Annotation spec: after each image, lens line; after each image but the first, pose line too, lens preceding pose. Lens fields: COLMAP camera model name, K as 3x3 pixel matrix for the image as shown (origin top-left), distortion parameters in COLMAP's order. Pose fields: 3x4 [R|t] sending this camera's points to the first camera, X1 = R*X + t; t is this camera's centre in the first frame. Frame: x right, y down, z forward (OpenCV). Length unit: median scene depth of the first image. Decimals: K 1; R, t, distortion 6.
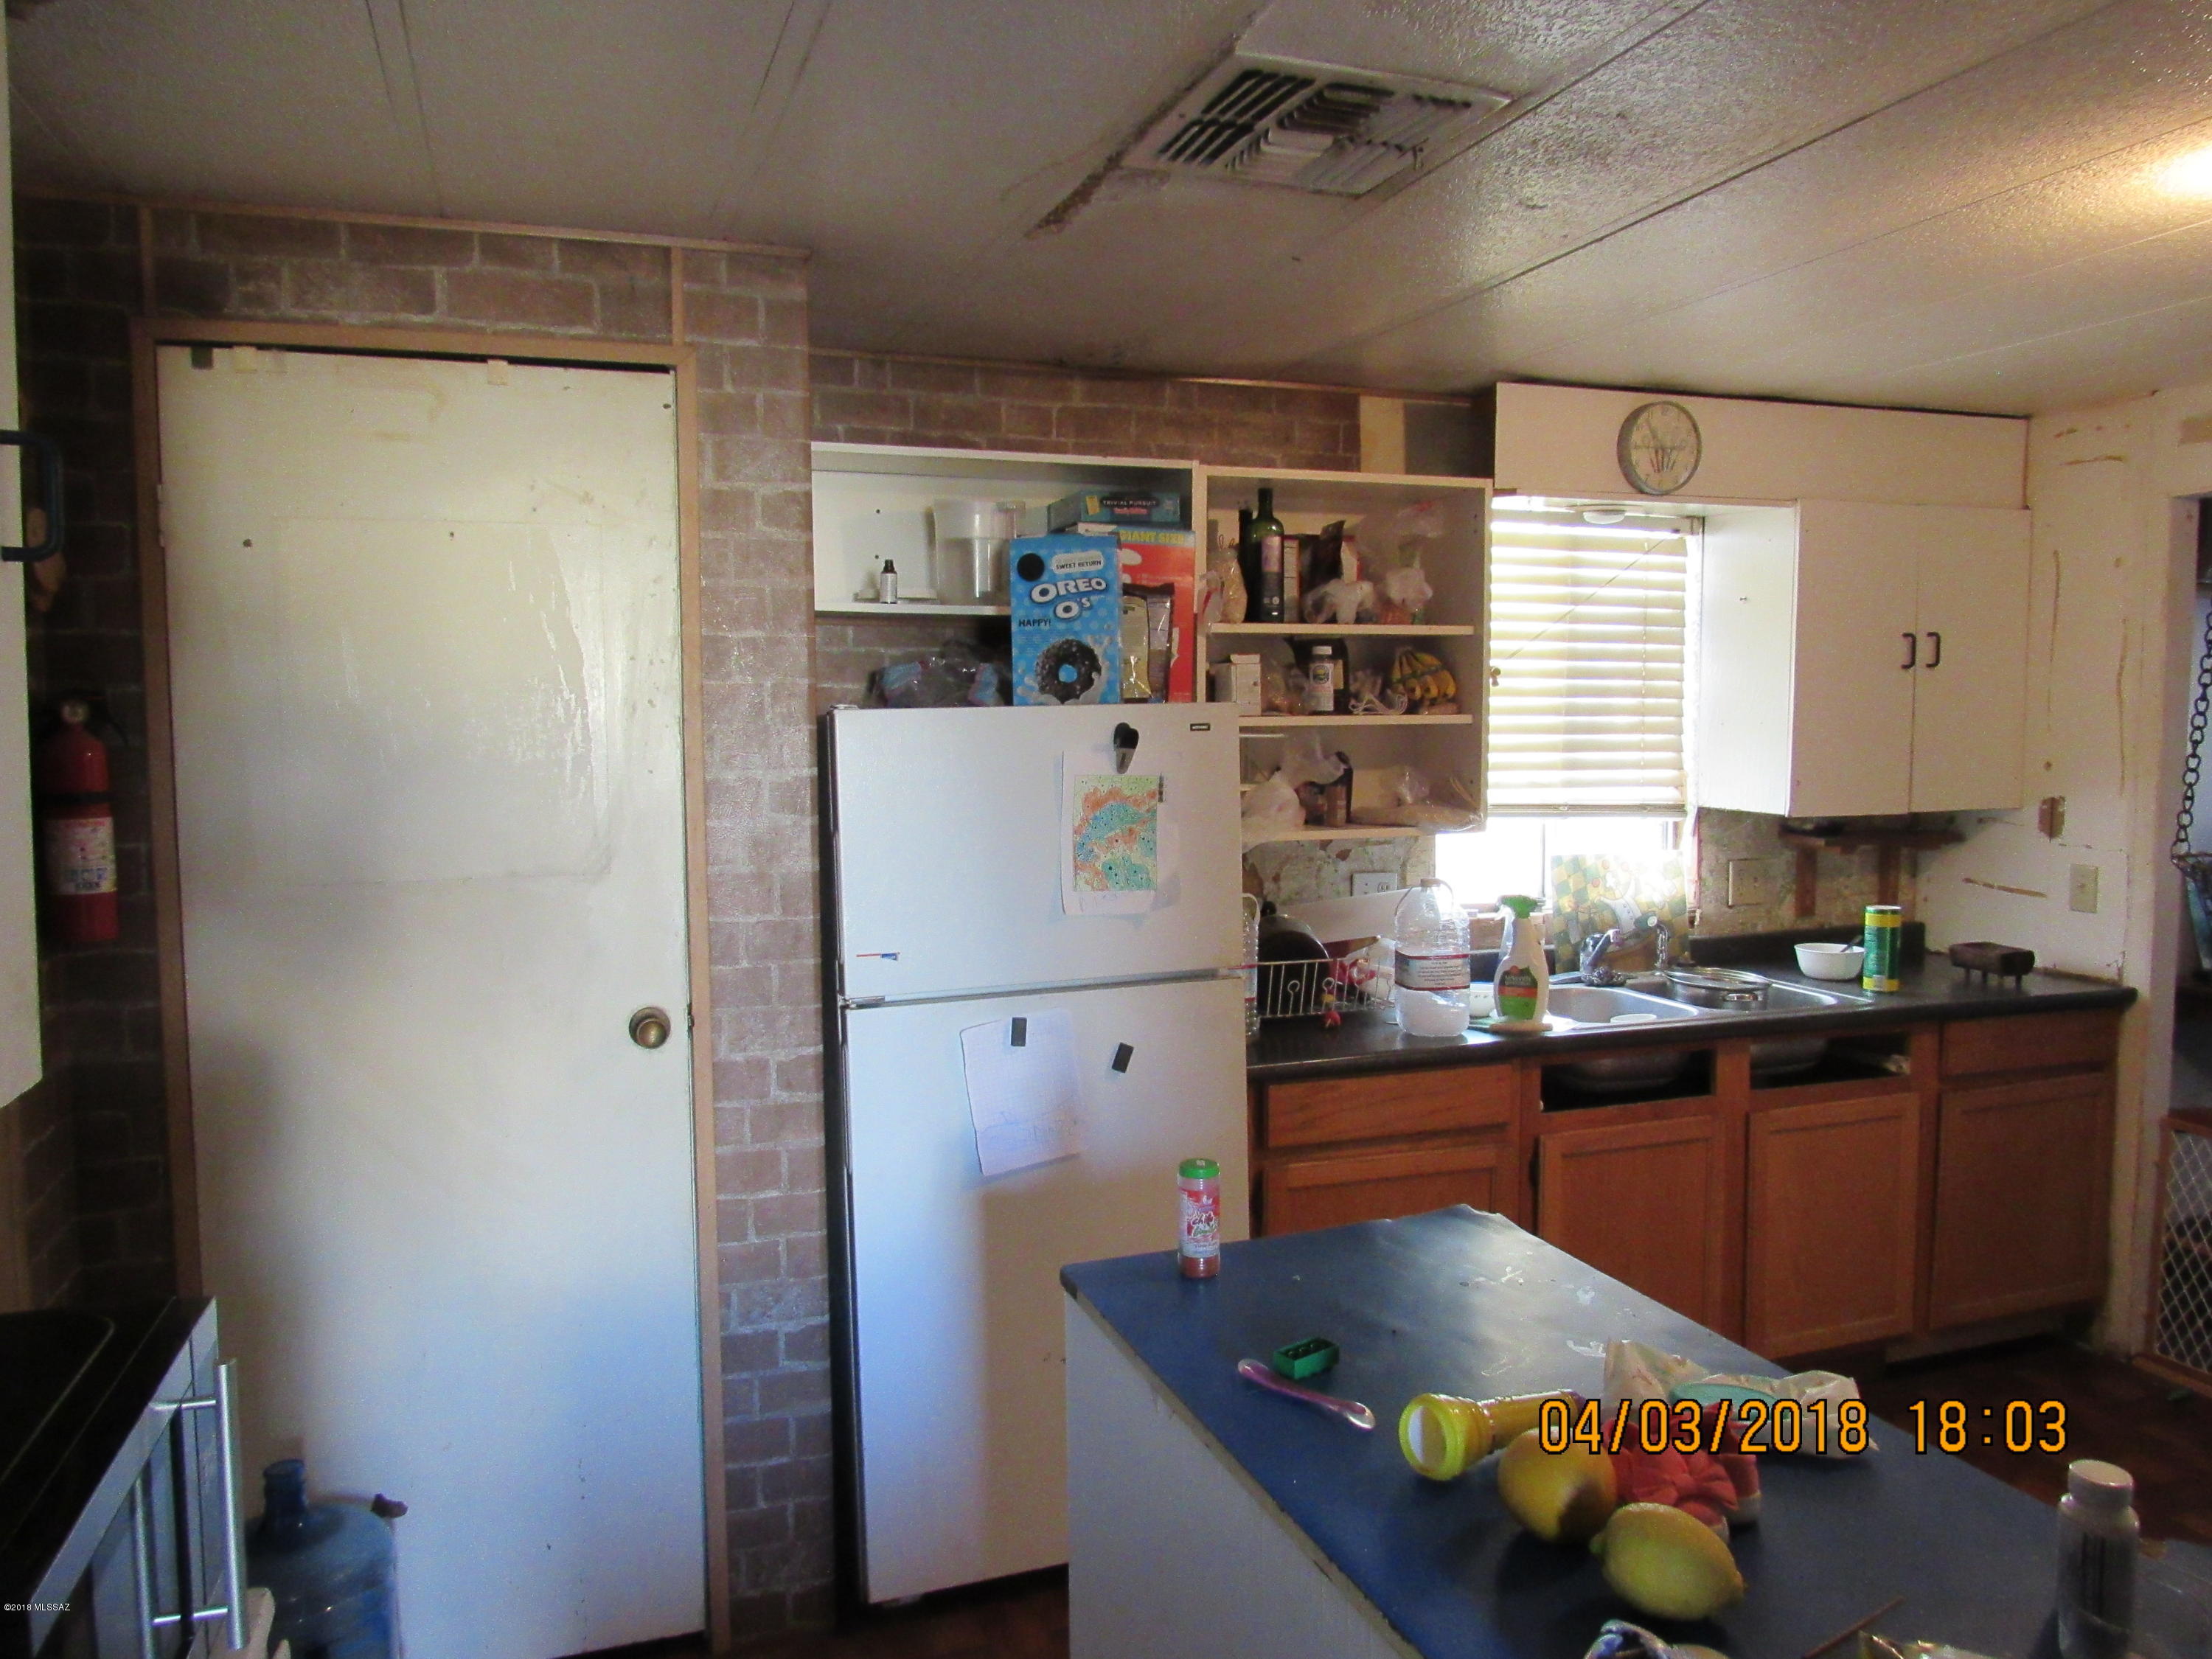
lens RADIAL K [[1584.8, 0, 1106.0], [0, 1584.8, 829.5], [0, 0, 1]] dist [-0.032273, 0.012363]
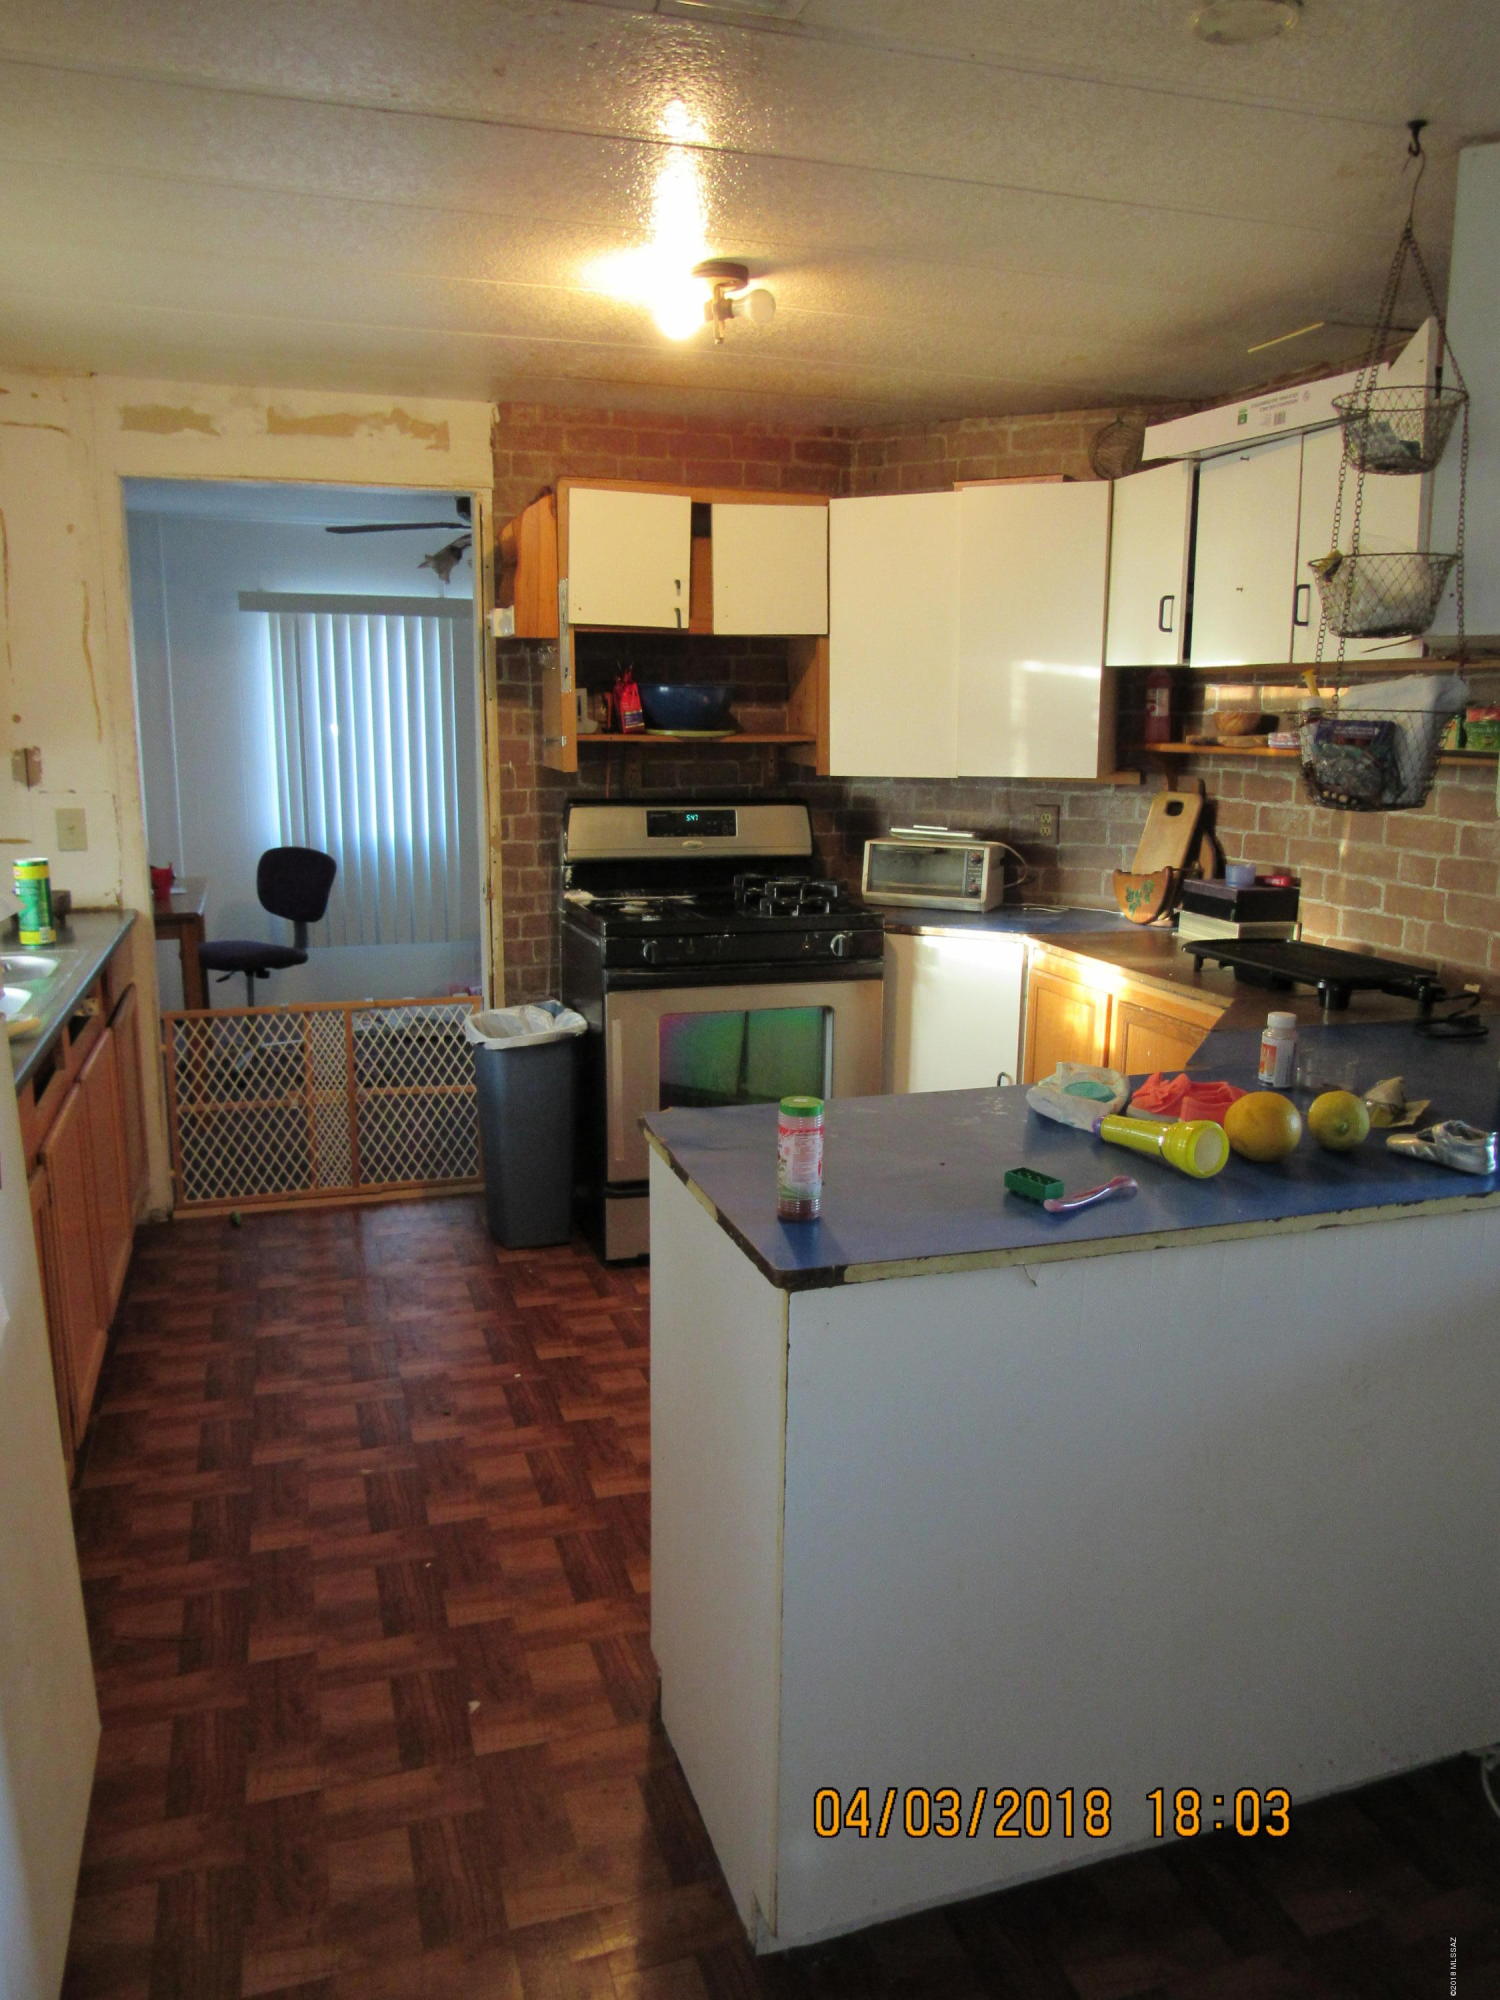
lens RADIAL K [[1413.1, 0, 750.0], [0, 1413.1, 1000.0], [0, 0, 1]] dist [0.002694, 0.002374]
pose [[0.020065, -0.192594, 0.981073, -0.376877], [0.071792, 0.979015, 0.190721, -0.000974], [-0.997218, 0.066606, 0.033471, 0.504044]]
